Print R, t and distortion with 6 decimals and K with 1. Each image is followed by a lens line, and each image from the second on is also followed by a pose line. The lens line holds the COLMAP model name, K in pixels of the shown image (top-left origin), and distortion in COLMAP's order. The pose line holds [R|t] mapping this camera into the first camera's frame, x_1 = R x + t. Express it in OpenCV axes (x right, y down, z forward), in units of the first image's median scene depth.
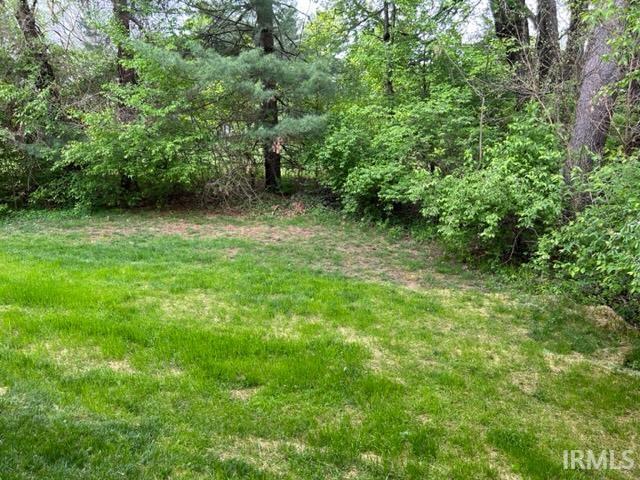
lens RADIAL K [[478.2, 0, 320.0], [0, 478.2, 240.0], [0, 0, 1]] dist [0.056085, -0.060133]
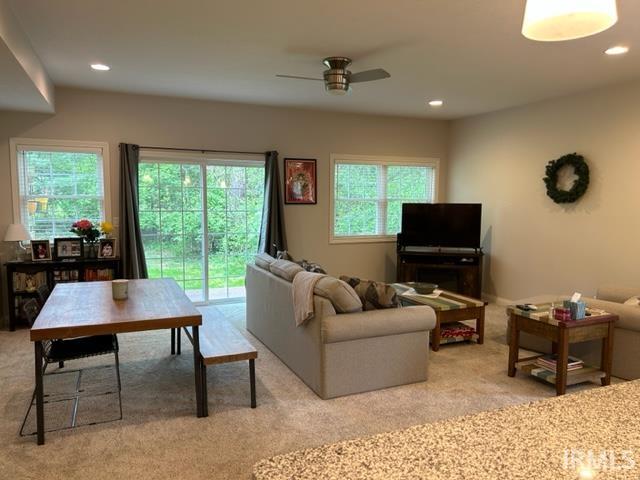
lens RADIAL K [[478.2, 0, 320.0], [0, 478.2, 240.0], [0, 0, 1]] dist [0.056085, -0.060133]
pose [[0.807464, -0.080000, 0.584467, -0.049118], [0.128098, 0.990899, -0.041342, 0.016395], [-0.575840, 0.108251, 0.810364, -0.108243]]
